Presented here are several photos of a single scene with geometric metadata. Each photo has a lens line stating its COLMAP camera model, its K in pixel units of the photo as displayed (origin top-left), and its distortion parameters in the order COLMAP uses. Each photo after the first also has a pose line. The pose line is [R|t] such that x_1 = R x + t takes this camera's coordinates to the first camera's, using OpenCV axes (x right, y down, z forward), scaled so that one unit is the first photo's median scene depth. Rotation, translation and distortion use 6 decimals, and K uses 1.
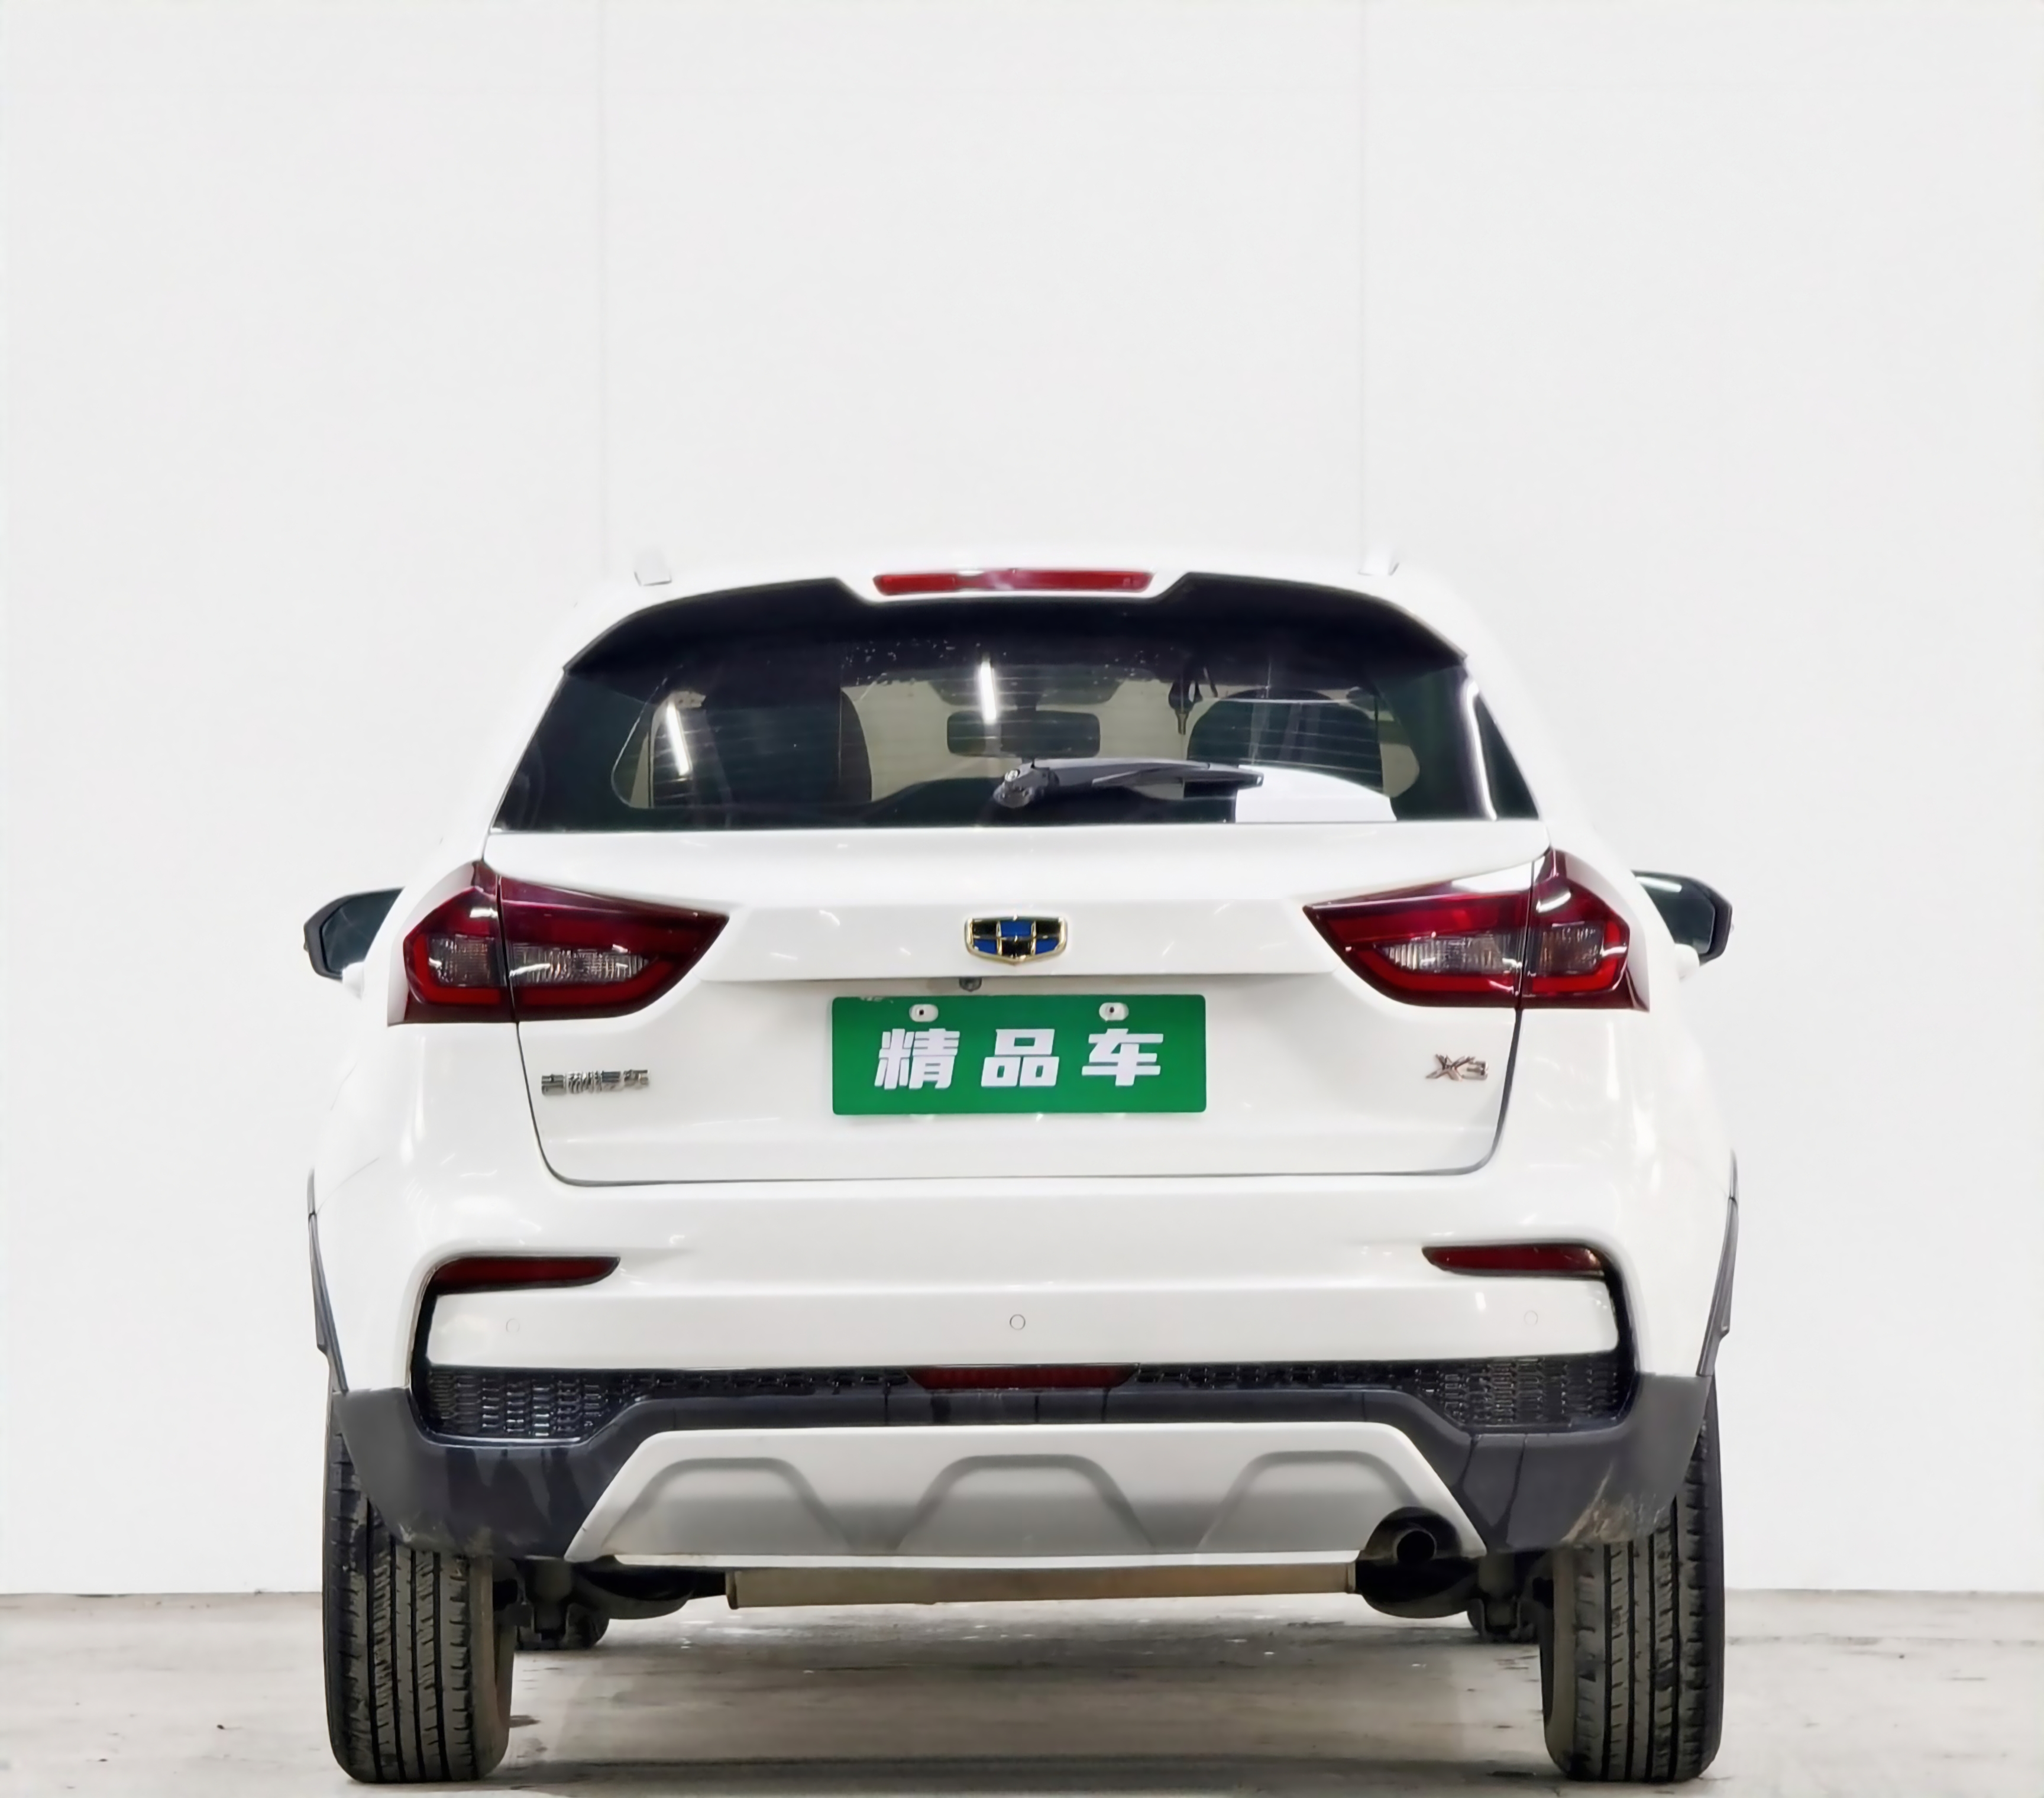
lens RADIAL K [[10189.3, 0, 1028.4], [0, 10189.3, 904.6], [0, 0, 1]] dist [0.240745, 0.000000]
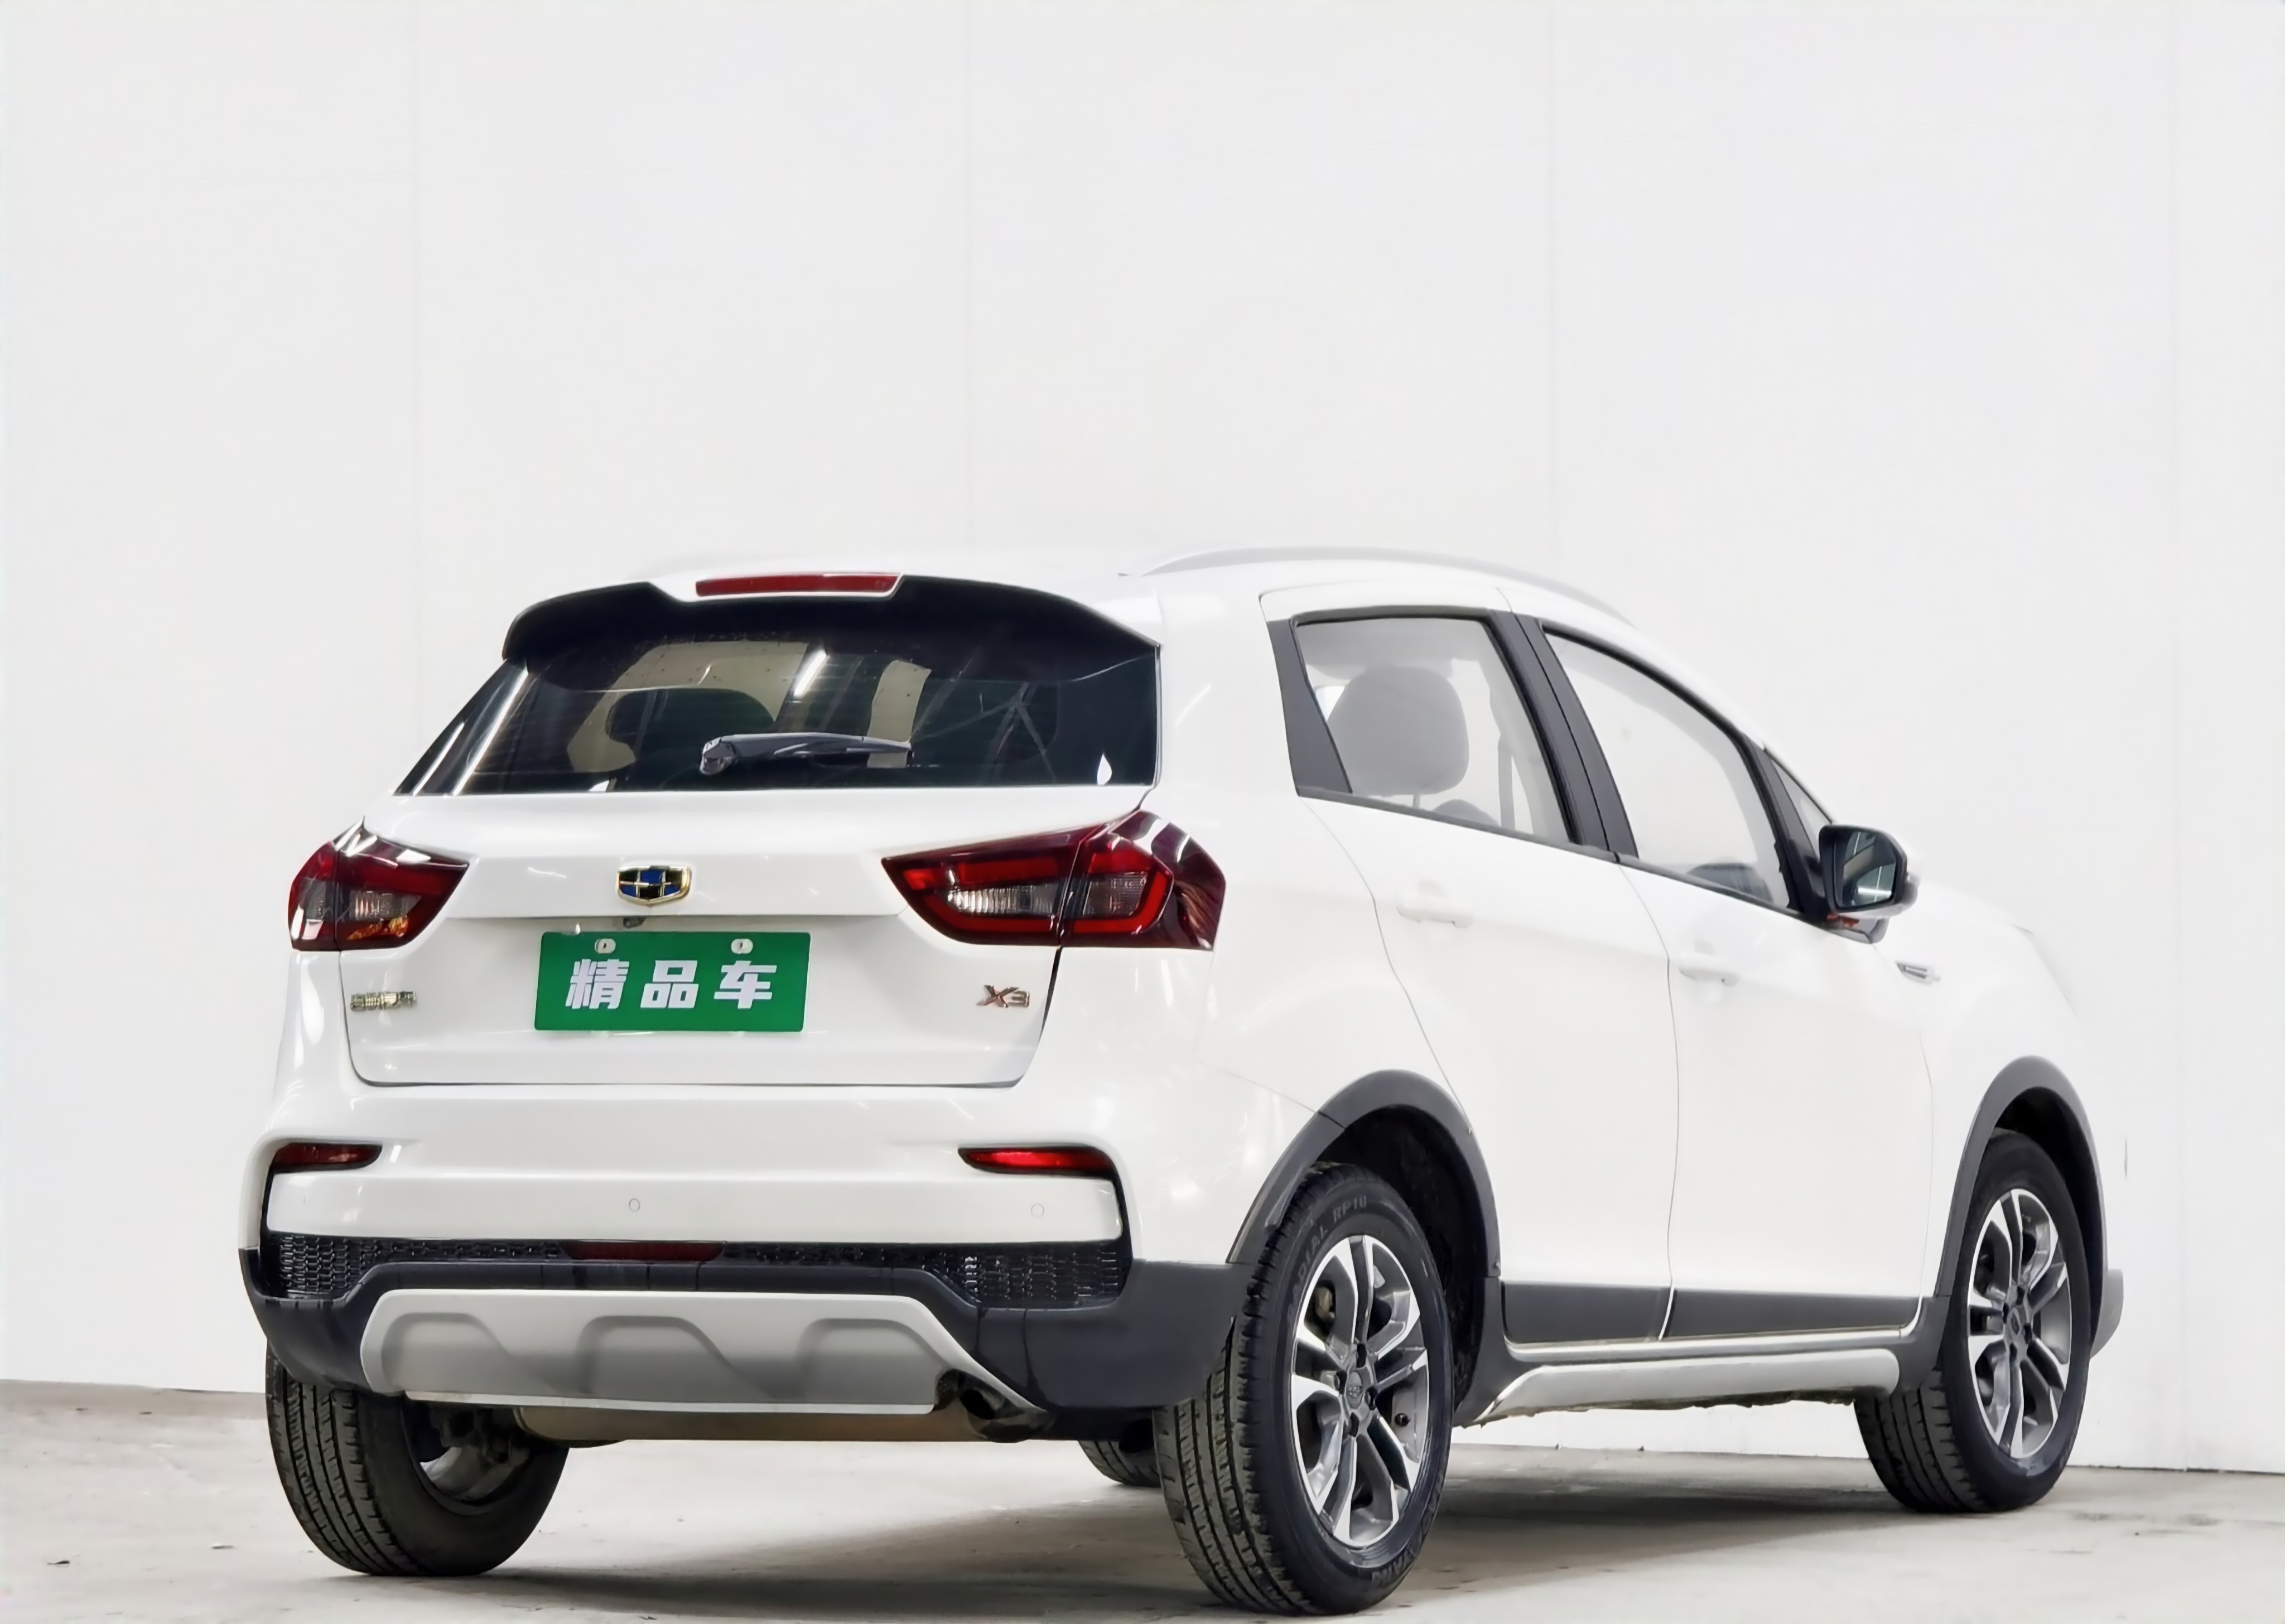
lens RADIAL K [[10036.1, 0, 1141.6], [0, 10036.1, 808.6], [0, 0, 1]] dist [0.447422, 0.000000]
pose [[0.884510, 0.002464, -0.466514, 0.598429], [-0.001762, 0.999997, 0.001941, -0.007983], [0.466517, -0.000894, 0.884512, -0.018243]]
